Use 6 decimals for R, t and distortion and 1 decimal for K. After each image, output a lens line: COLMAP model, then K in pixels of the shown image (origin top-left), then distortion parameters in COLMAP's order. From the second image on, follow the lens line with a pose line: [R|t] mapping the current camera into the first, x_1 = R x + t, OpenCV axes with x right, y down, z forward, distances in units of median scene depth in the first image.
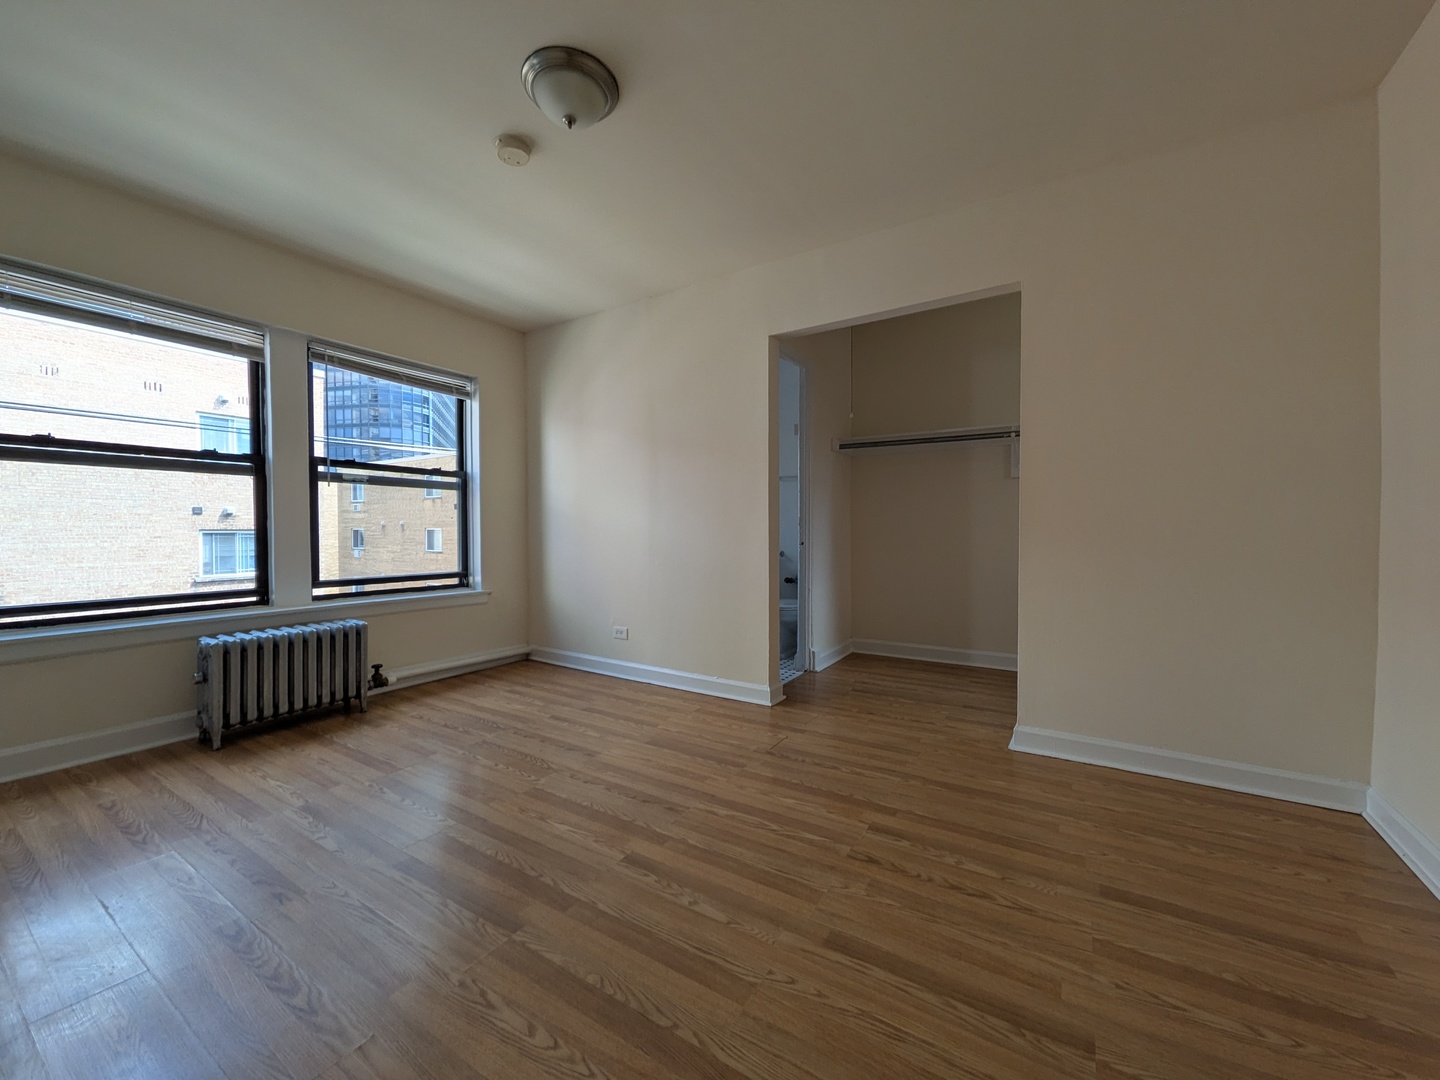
lens RADIAL K [[567.7, 0, 707.0], [0, 567.7, 531.4], [0, 0, 1]] dist [0.007468, -0.001996]
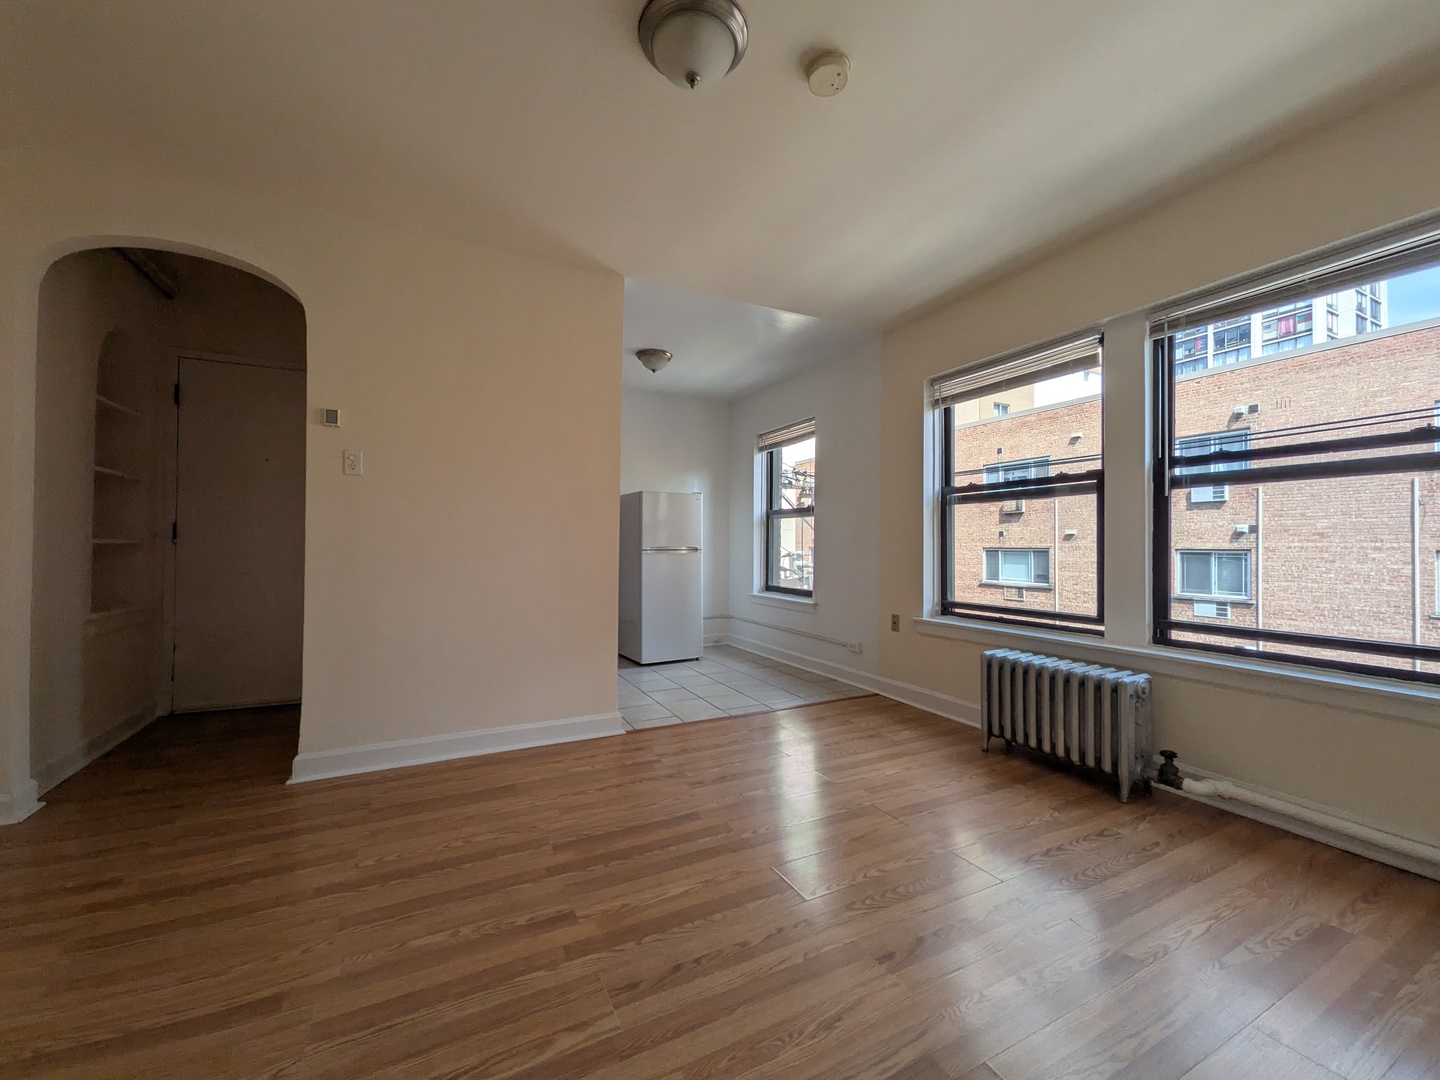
lens RADIAL K [[567.7, 0, 720.5], [0, 567.7, 540.8], [0, 0, 1]] dist [0.007468, -0.001996]
pose [[-0.499094, -0.011867, -0.866466, 0.409457], [-0.007572, 0.999928, -0.009333, -0.011119], [0.866515, 0.001903, -0.499148, 1.274419]]
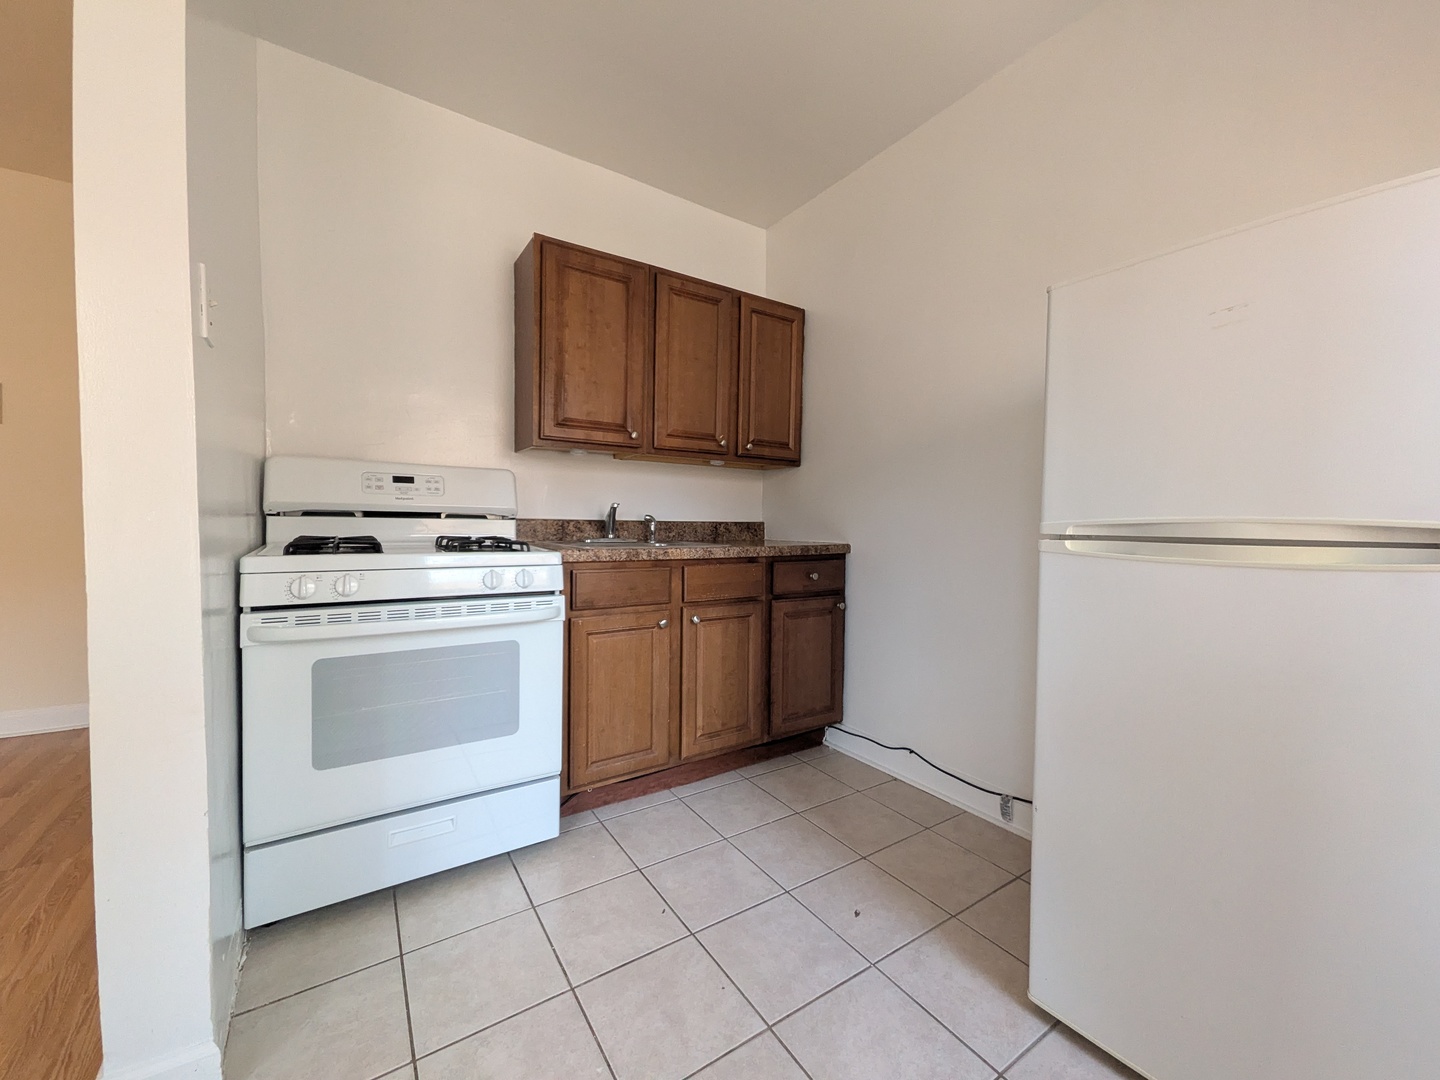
lens RADIAL K [[567.7, 0, 714.5], [0, 567.7, 539.5], [0, 0, 1]] dist [0.007468, -0.001996]
pose [[-0.912290, -0.024237, 0.408828, -1.227675], [-0.009545, 0.999234, 0.037940, -0.007985], [-0.409434, 0.030710, -0.911823, 0.545729]]
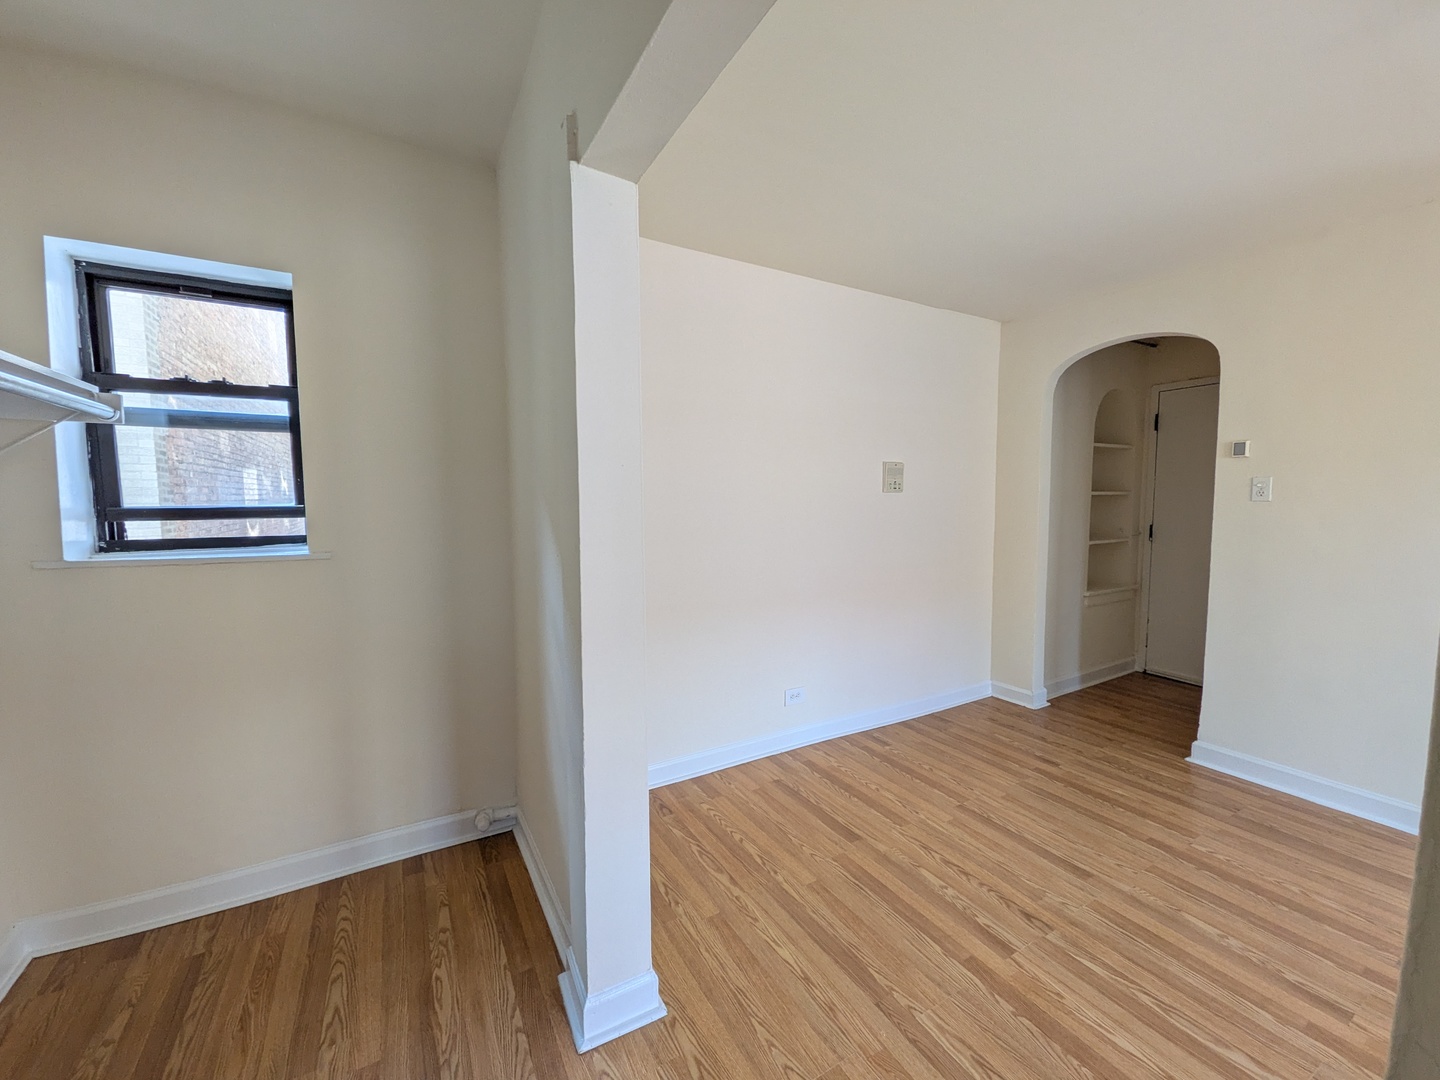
lens RADIAL K [[567.7, 0, 710.4], [0, 567.7, 526.3], [0, 0, 1]] dist [0.007468, -0.001996]
pose [[-0.889576, -0.022537, 0.456231, 0.265281], [0.001785, 0.998603, 0.052809, -0.165408], [-0.456784, 0.047792, -0.888293, 1.673144]]
